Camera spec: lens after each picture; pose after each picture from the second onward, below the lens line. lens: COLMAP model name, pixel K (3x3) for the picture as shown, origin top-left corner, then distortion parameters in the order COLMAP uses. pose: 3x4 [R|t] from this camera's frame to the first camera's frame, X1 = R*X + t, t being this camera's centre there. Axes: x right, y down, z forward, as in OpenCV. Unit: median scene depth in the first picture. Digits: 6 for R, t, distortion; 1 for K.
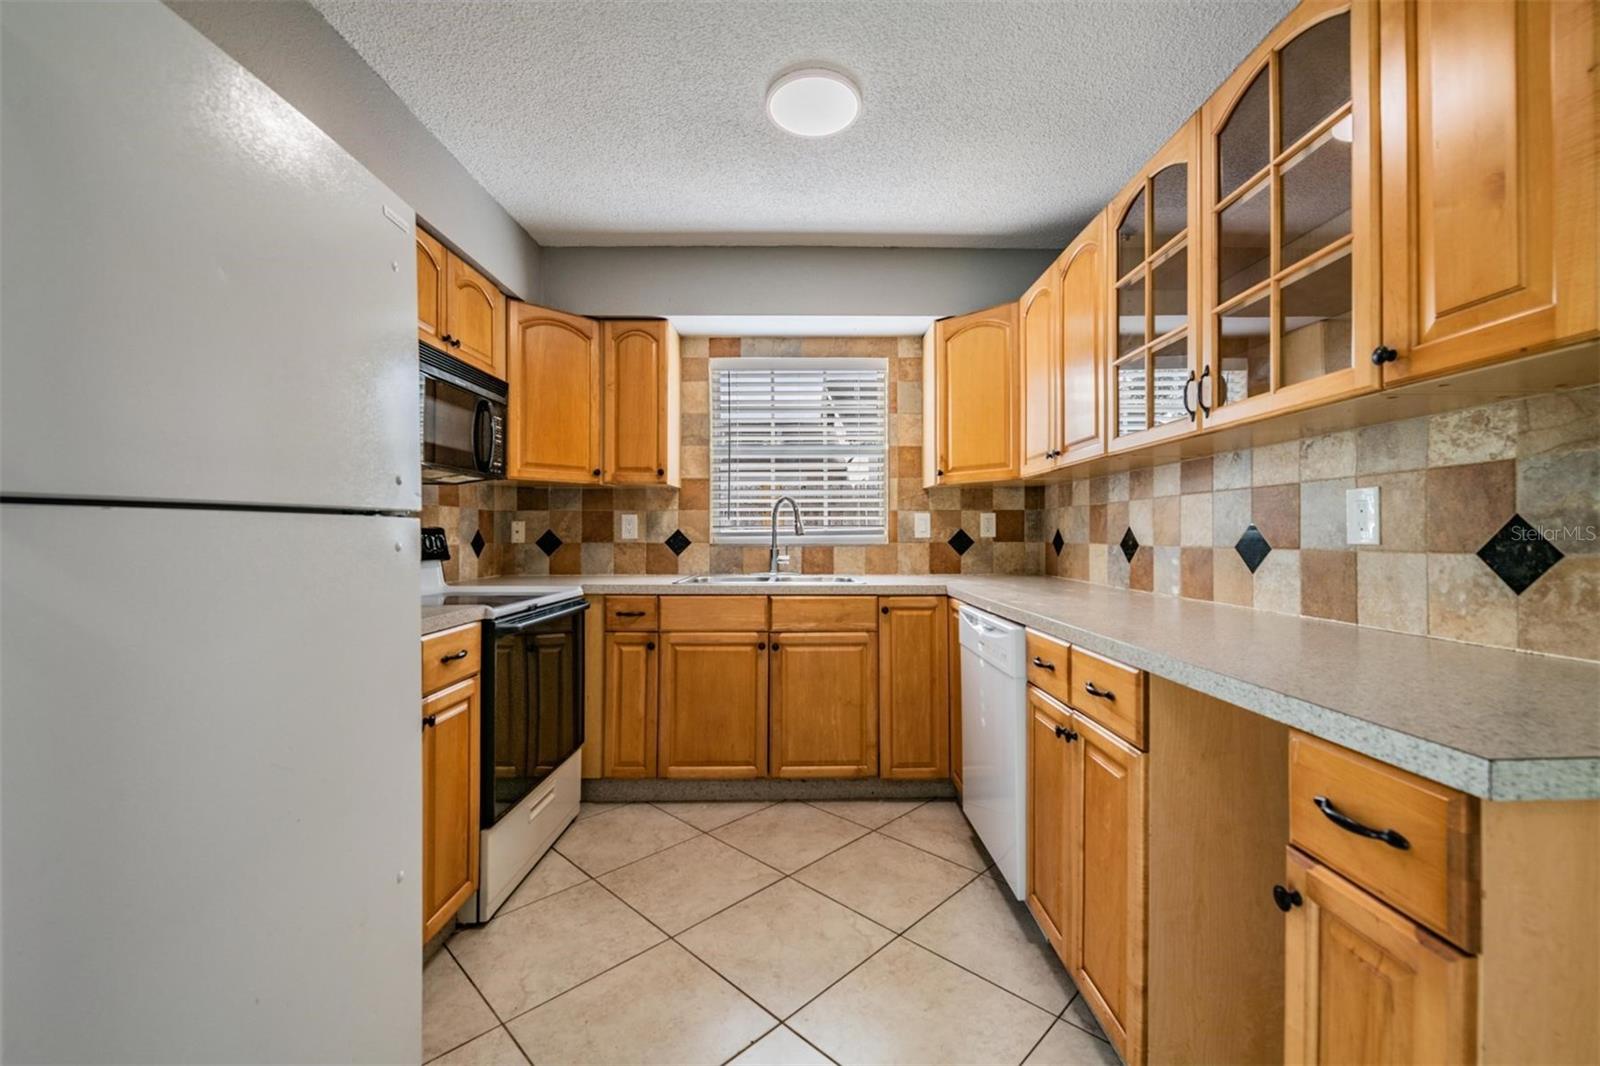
lens RADIAL K [[648.8, 0, 806.8], [0, 648.8, 527.0], [0, 0, 1]] dist [0.000238, -0.008864]
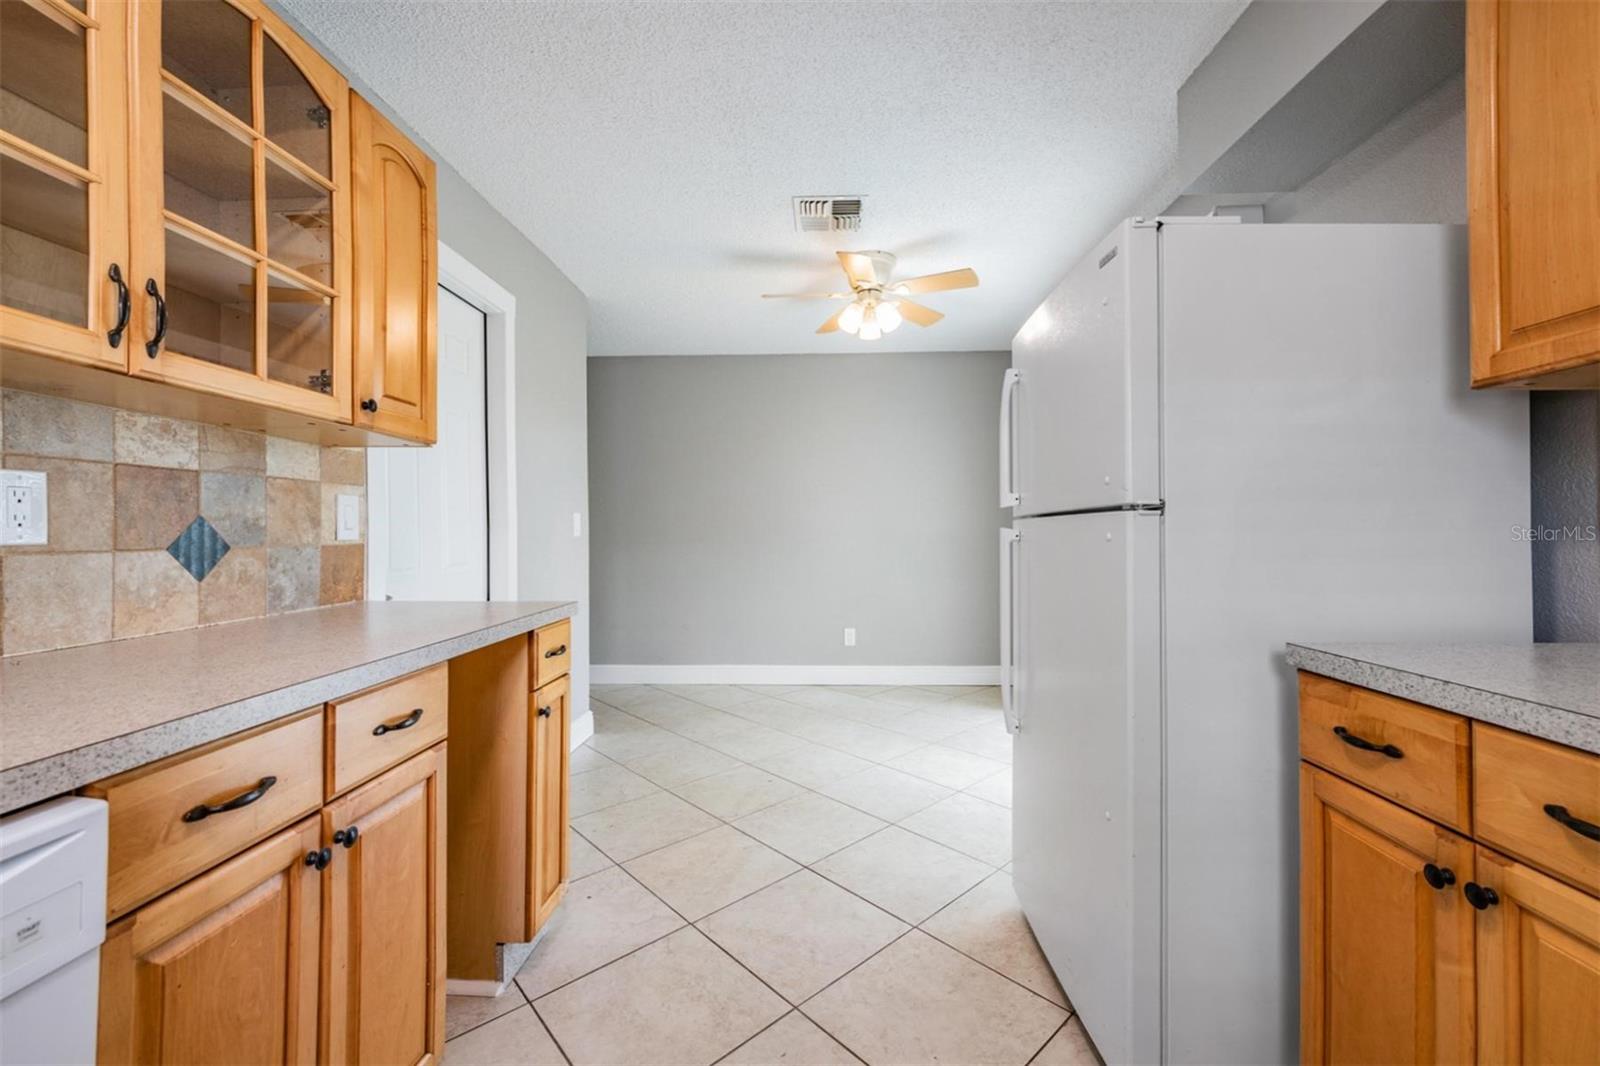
lens RADIAL K [[664.4, 0, 795.0], [0, 664.4, 558.1], [0, 0, 1]] dist [-0.024703, -0.000119]
pose [[-0.998564, -0.002354, 0.053522, -0.041921], [-0.000846, 0.999603, 0.028176, 0.009818], [-0.053567, 0.028091, -0.998169, 0.862880]]
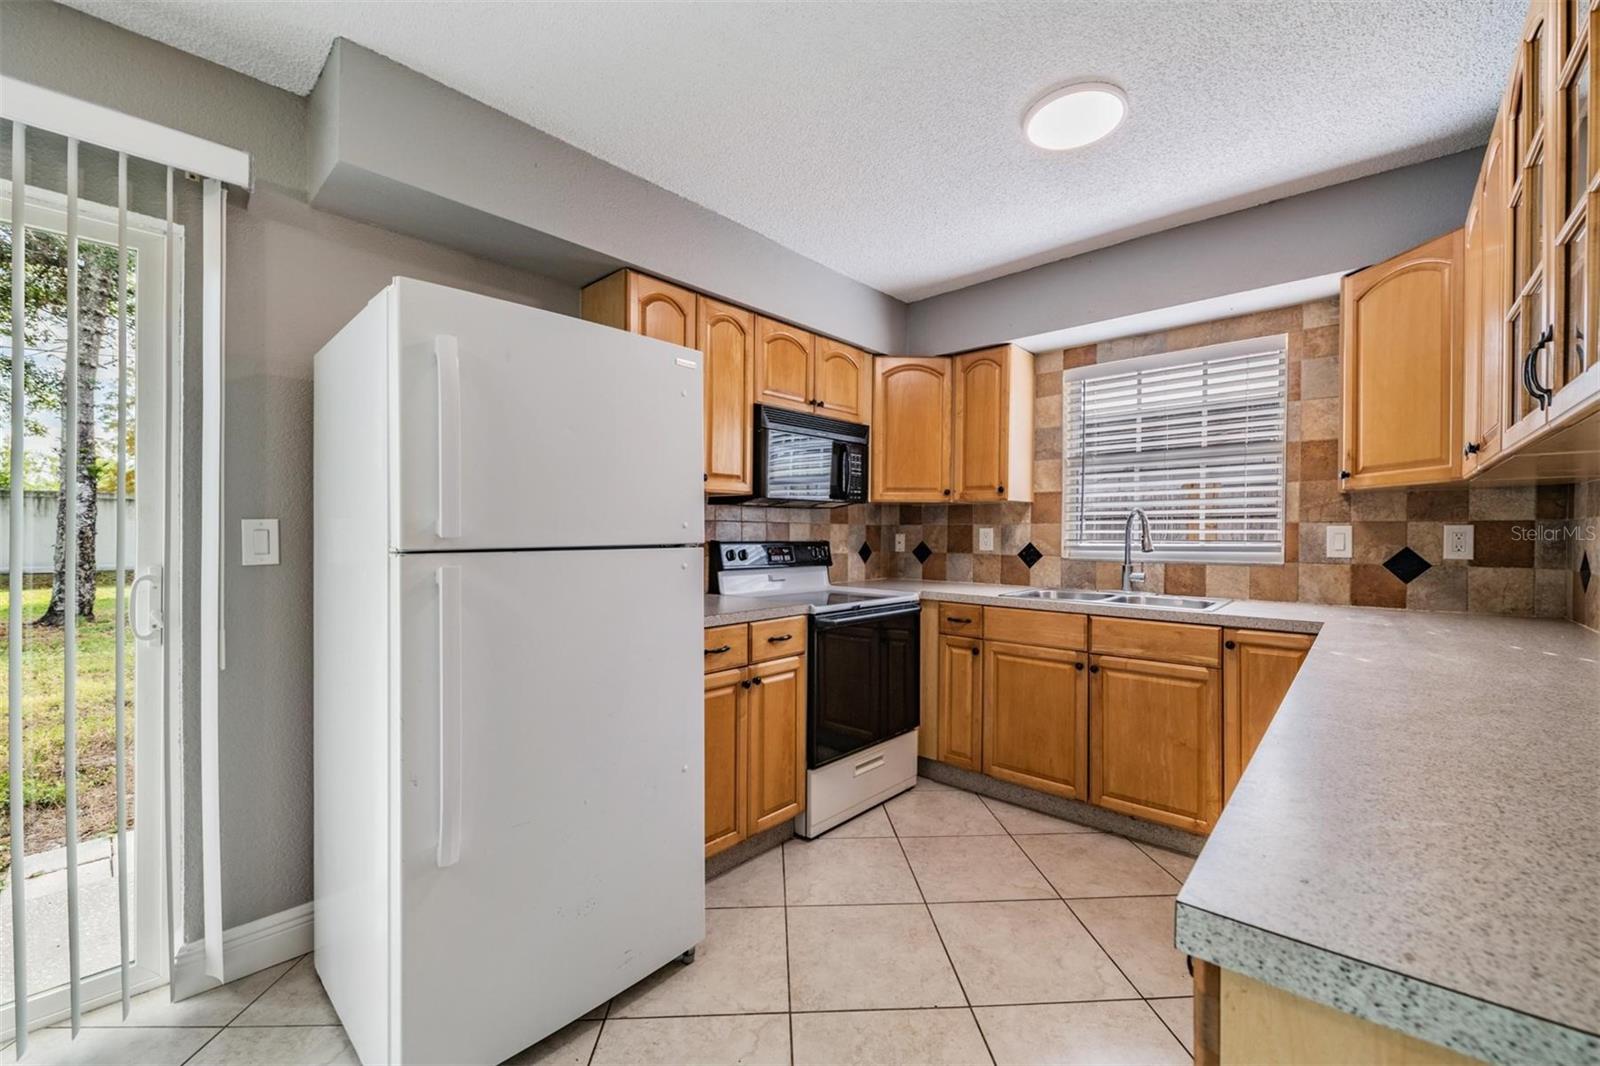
lens RADIAL K [[631.7, 0, 791.5], [0, 631.7, 529.4], [0, 0, 1]] dist [0.000322, -0.007830]
pose [[0.728272, -0.001091, -0.685288, 0.264551], [0.003879, 0.999989, 0.002530, -0.026305], [0.685277, -0.004501, 0.728268, 0.010943]]
